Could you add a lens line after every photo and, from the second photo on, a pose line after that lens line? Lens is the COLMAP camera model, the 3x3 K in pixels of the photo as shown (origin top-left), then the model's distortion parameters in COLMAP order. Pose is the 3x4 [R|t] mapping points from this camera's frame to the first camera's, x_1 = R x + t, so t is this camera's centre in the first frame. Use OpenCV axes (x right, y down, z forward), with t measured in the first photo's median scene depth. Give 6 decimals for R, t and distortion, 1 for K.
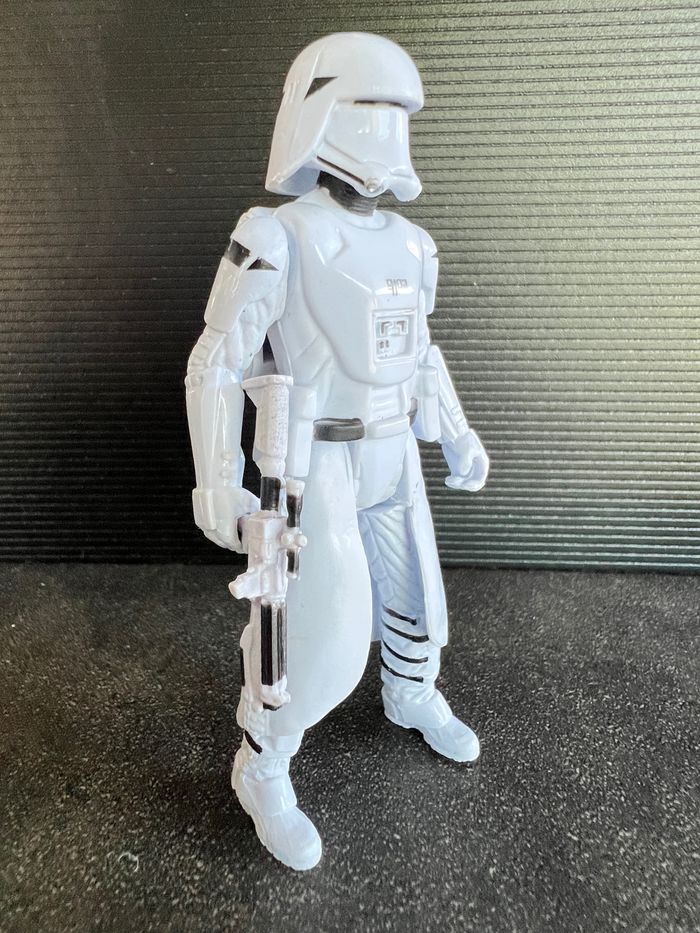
lens RADIAL K [[572.7, 0, 290.0], [0, 572.7, 431.3], [0, 0, 1]] dist [-0.007782, 0.003686]
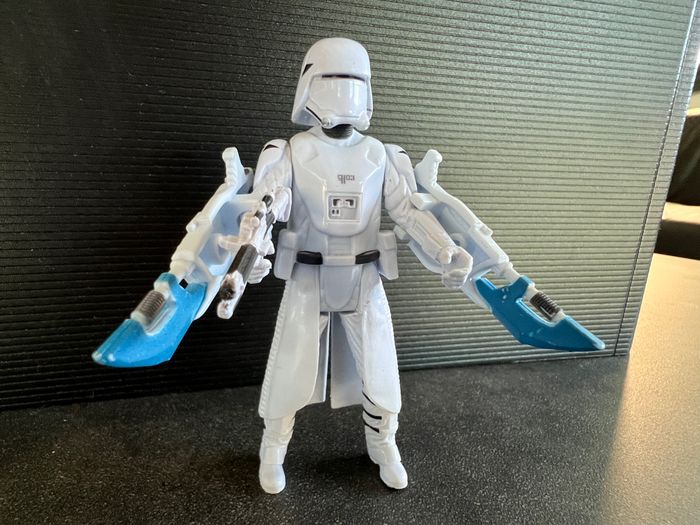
lens RADIAL K [[429.8, 0, 314.6], [0, 429.8, 315.7], [0, 0, 1]] dist [-0.004794, 0.000505]
pose [[0.952071, -0.059899, 0.299955, -0.220474], [0.052033, 0.998061, 0.034150, 0.045090], [-0.301419, -0.016906, 0.953342, -0.058307]]
